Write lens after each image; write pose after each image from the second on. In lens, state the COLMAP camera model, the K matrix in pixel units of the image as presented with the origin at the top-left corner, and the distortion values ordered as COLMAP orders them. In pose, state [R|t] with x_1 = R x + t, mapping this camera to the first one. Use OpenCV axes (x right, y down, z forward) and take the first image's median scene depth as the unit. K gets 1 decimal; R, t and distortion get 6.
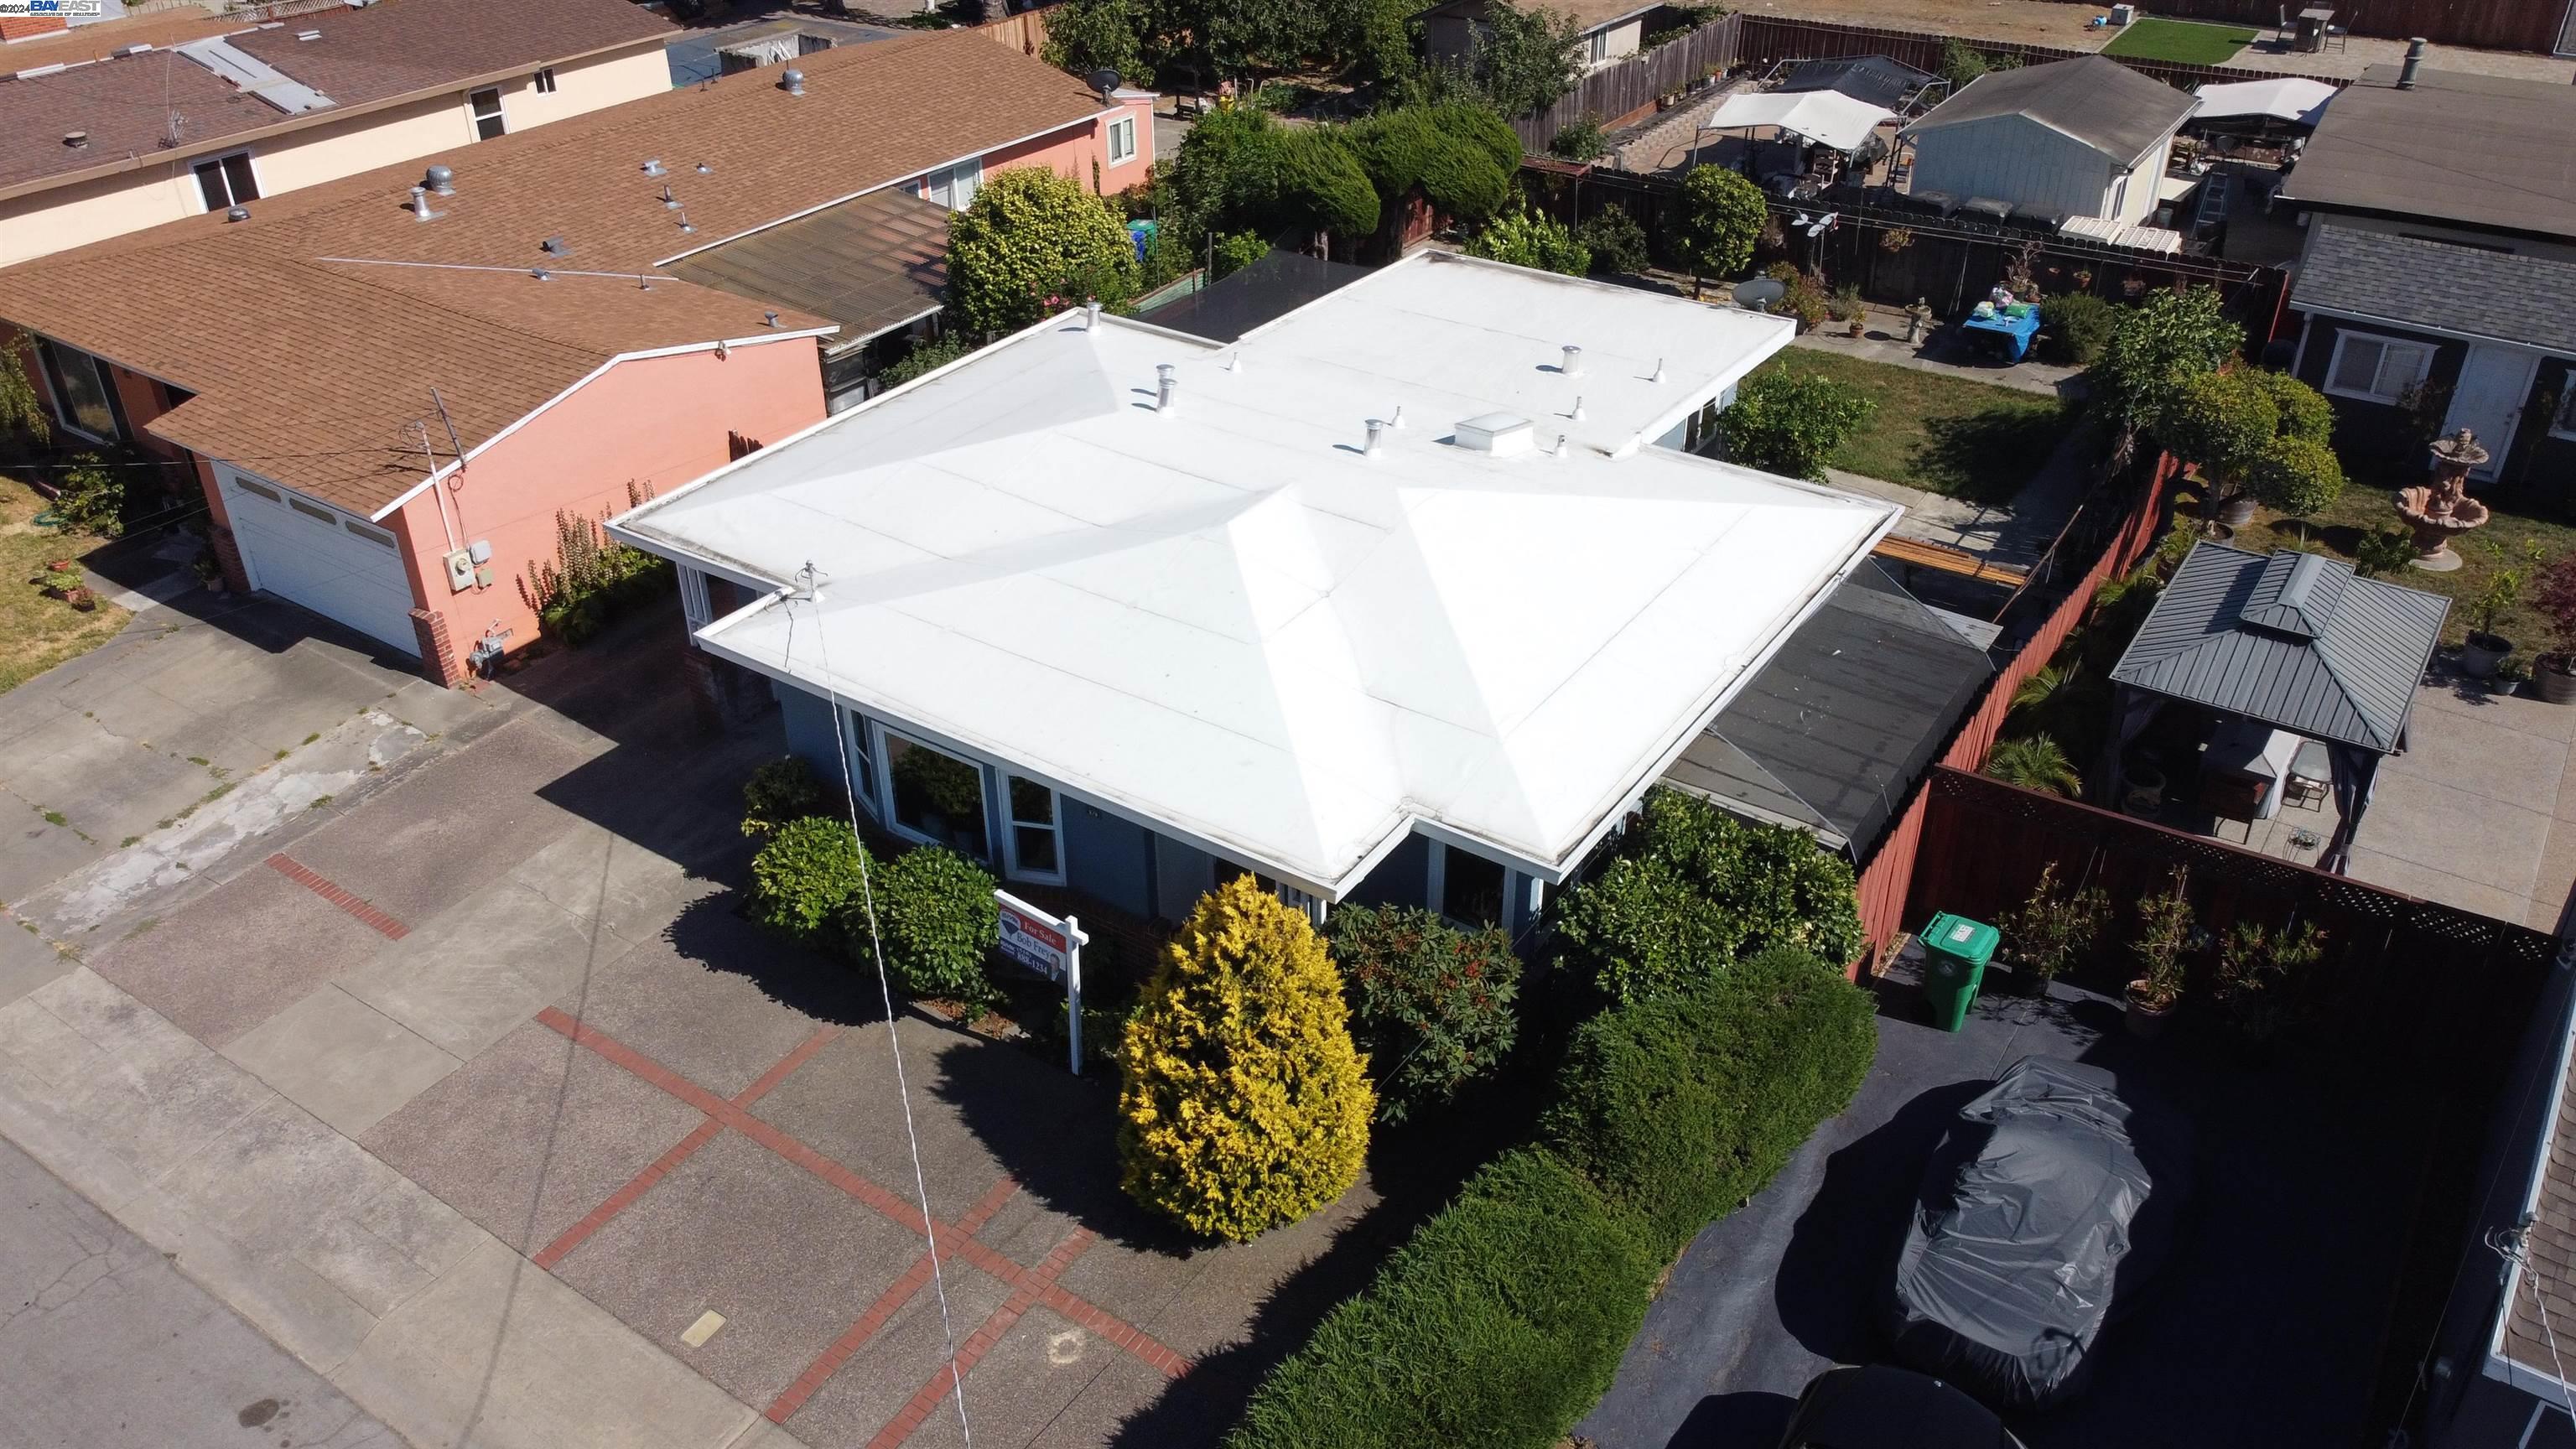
lens RADIAL K [[1949.2, 0, 1296.0], [0, 1949.2, 714.8], [0, 0, 1]] dist [0.010904, -0.016150]
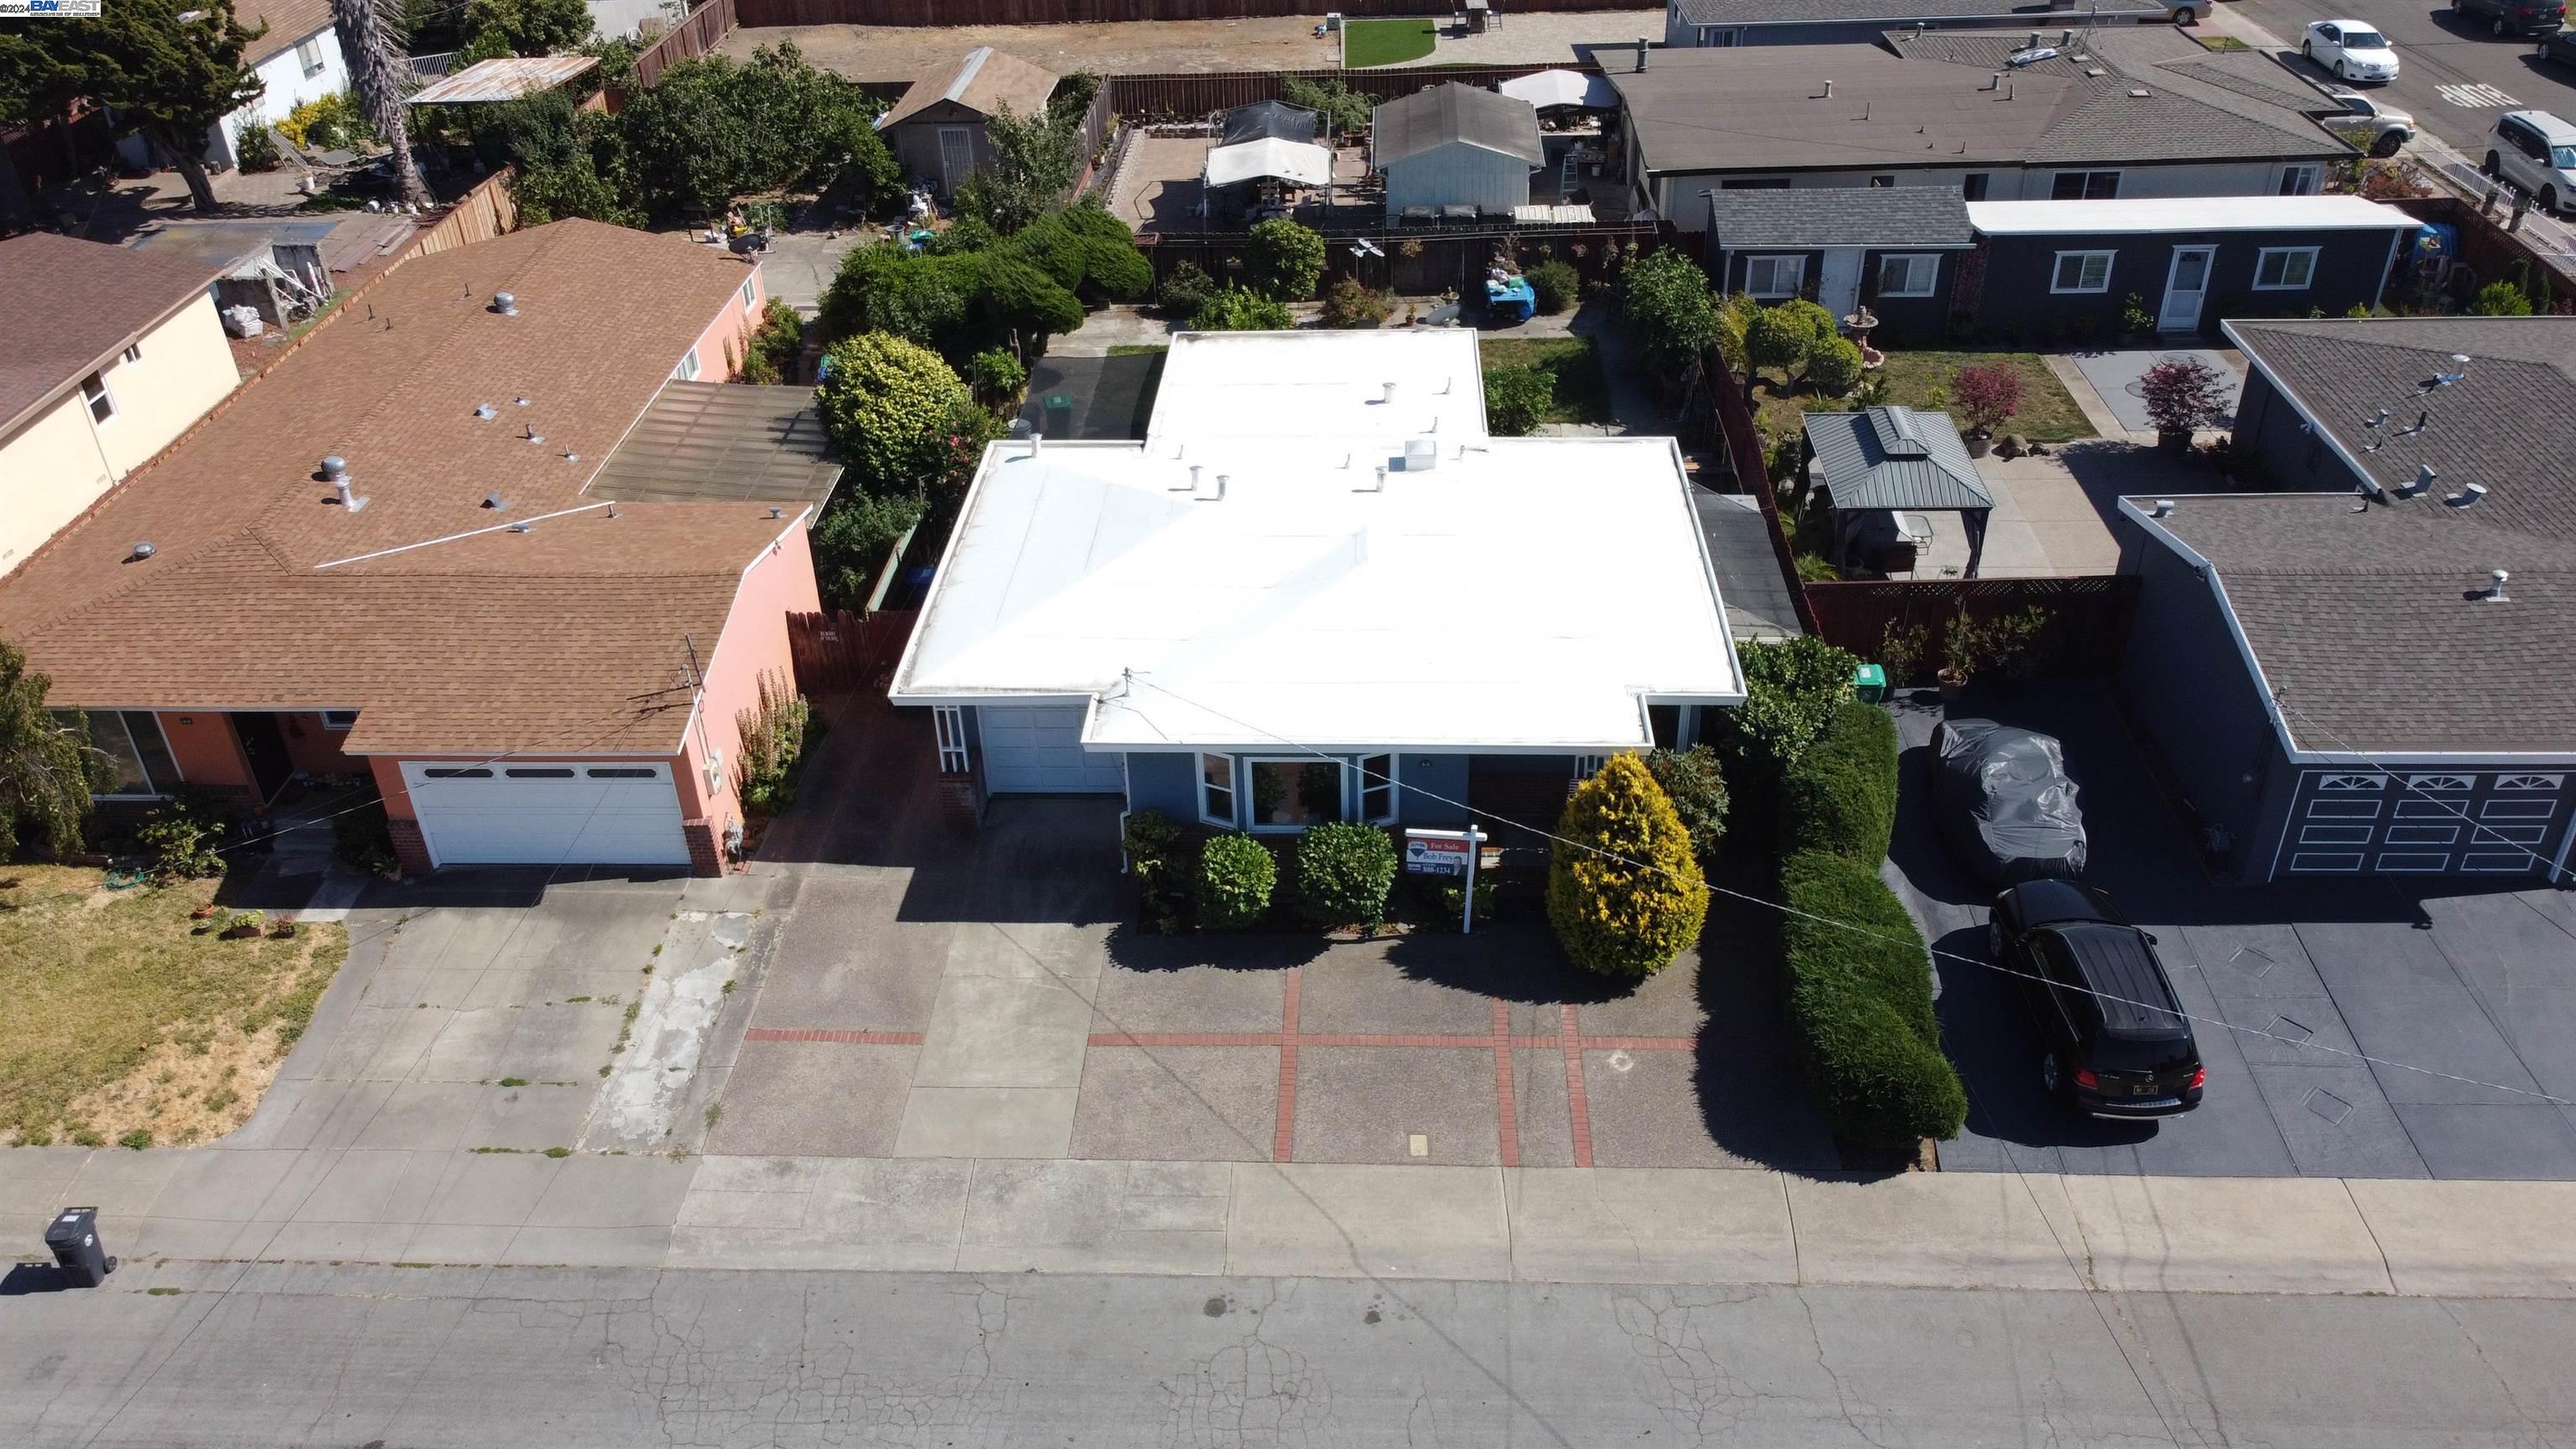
lens RADIAL K [[1949.2, 0, 1301.8], [0, 1949.2, 706.4], [0, 0, 1]] dist [0.010904, -0.016150]
pose [[0.850823, -0.298436, 0.432477, -0.730532], [0.291402, 0.952882, 0.084265, -0.130030], [-0.437247, 0.054330, 0.897699, -0.268456]]
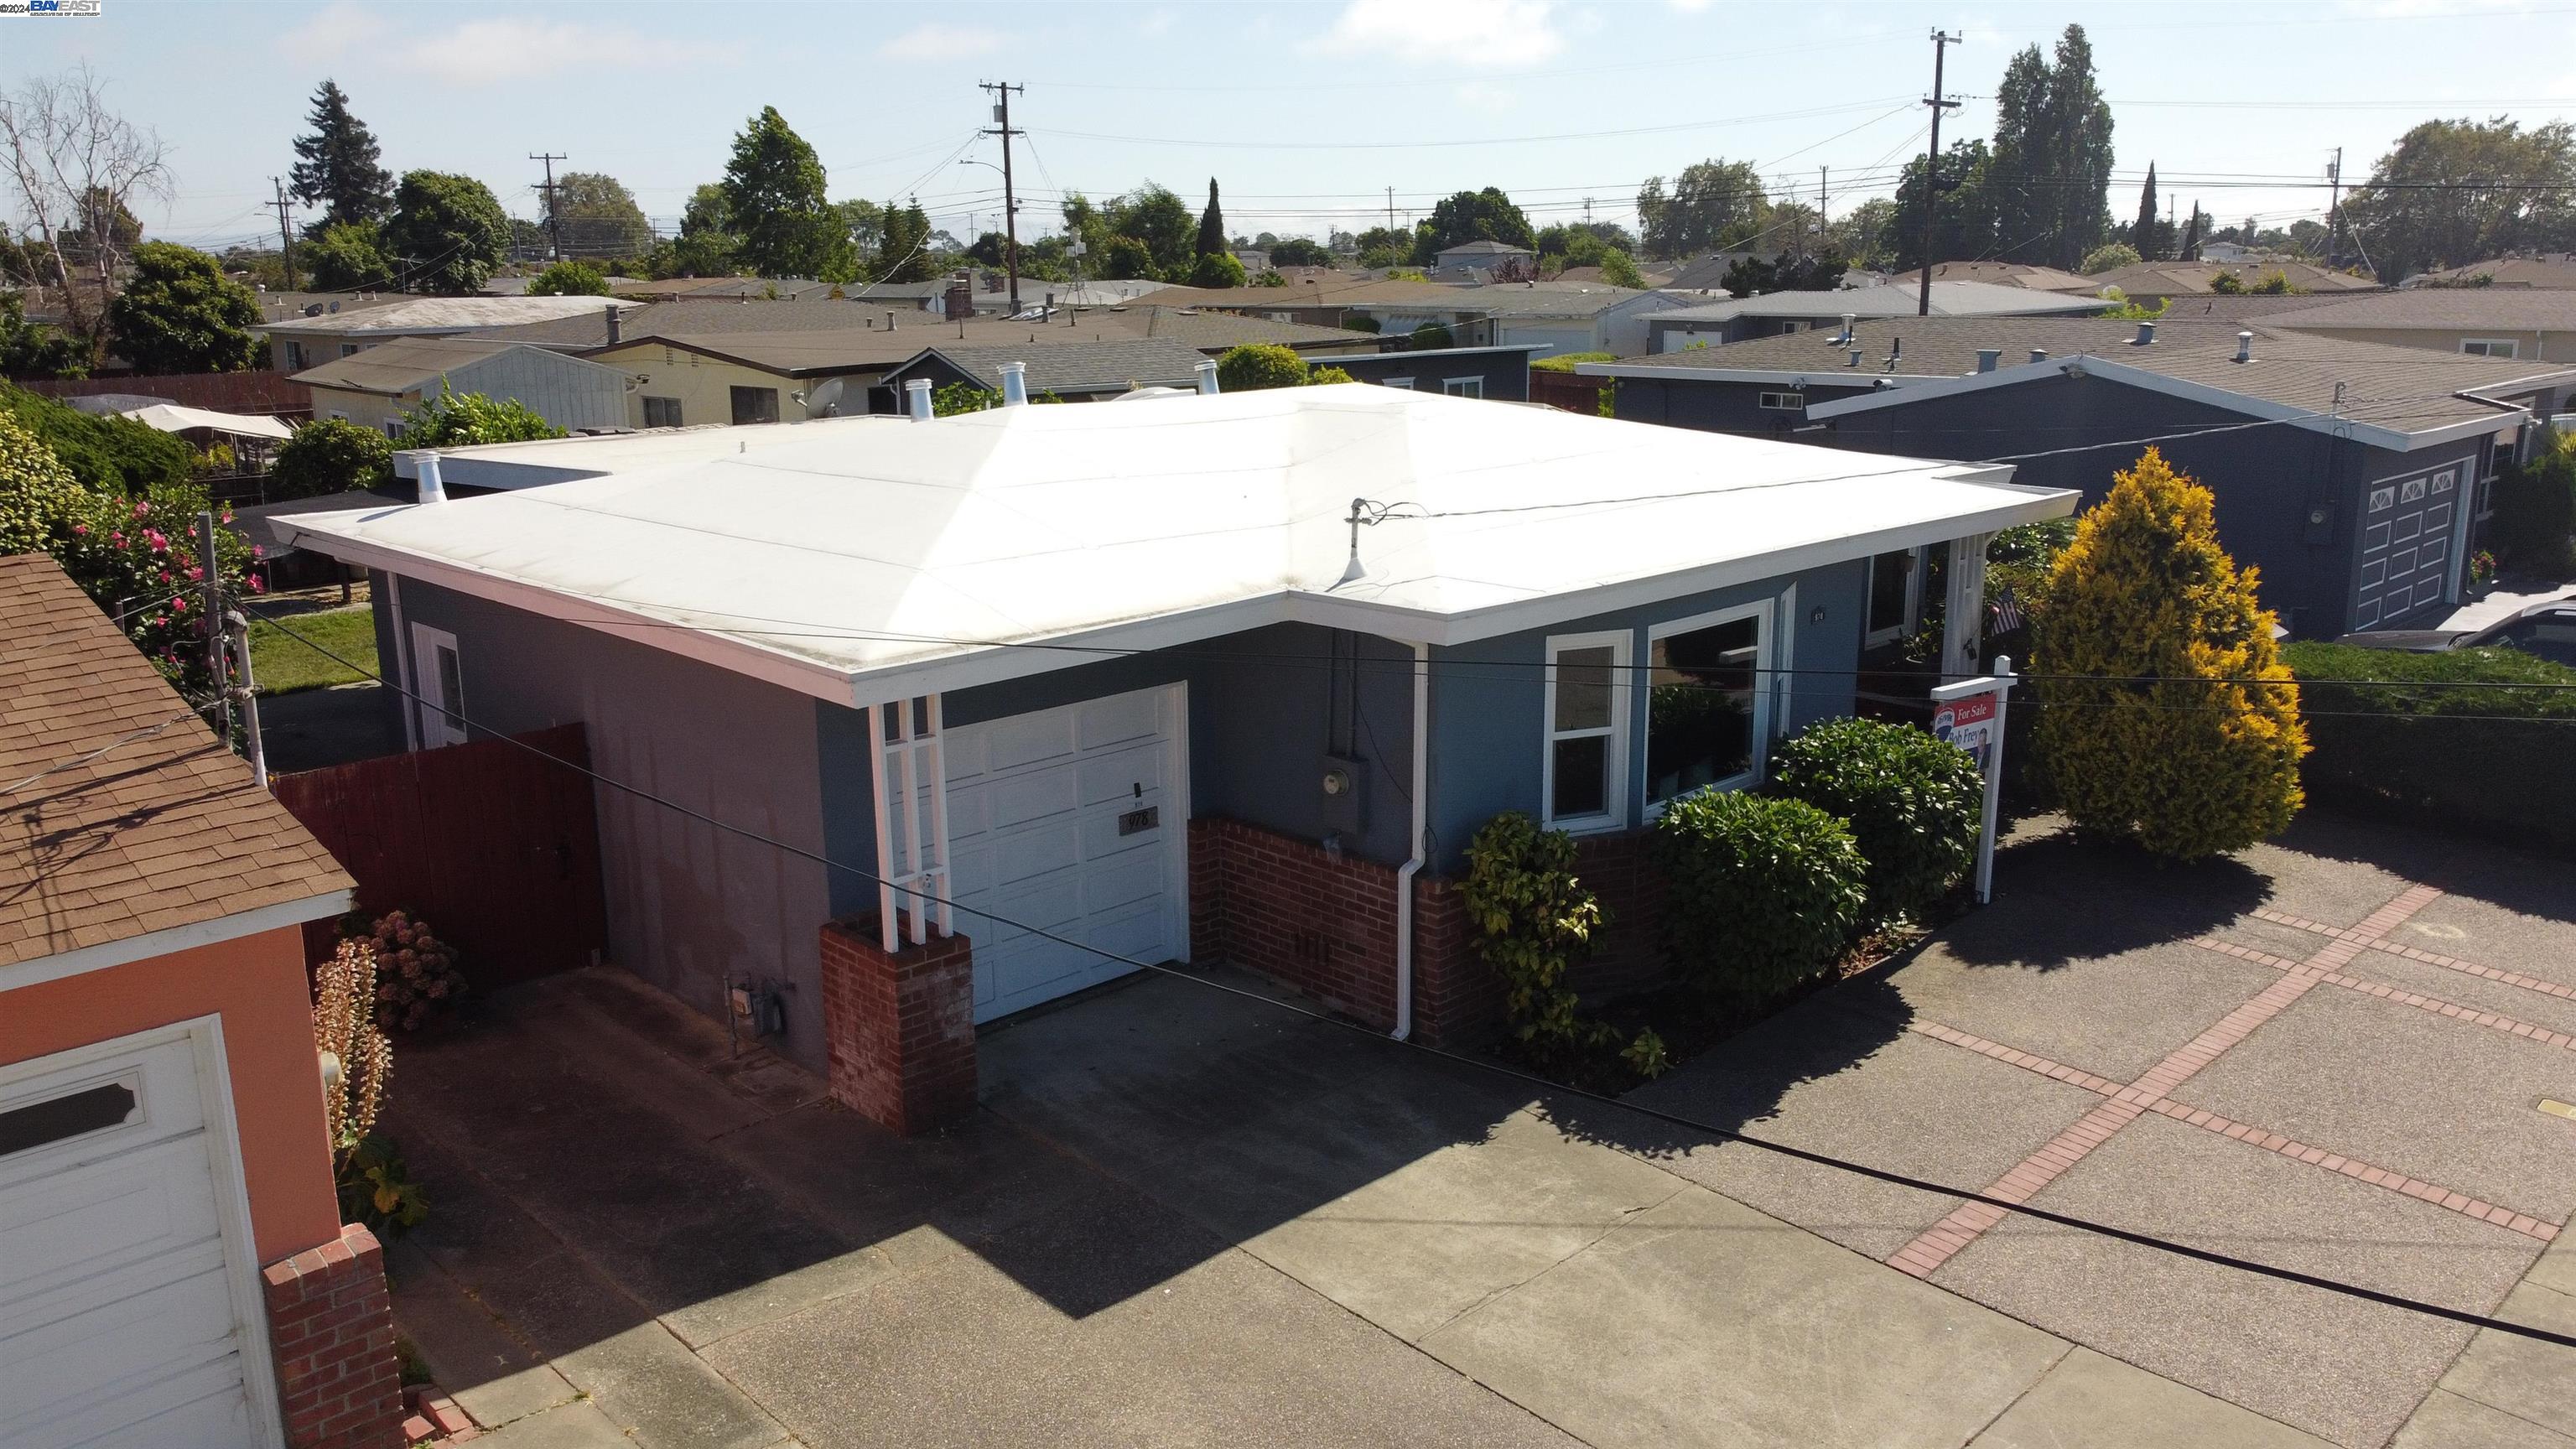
lens RADIAL K [[1949.2, 0, 1290.7], [0, 1949.2, 713.2], [0, 0, 1]] dist [0.010904, -0.016150]
pose [[0.200802, -0.221614, 0.954236, -0.805611], [0.518114, 0.850716, 0.088544, -0.085011], [-0.831406, 0.476623, 0.285647, 0.868712]]
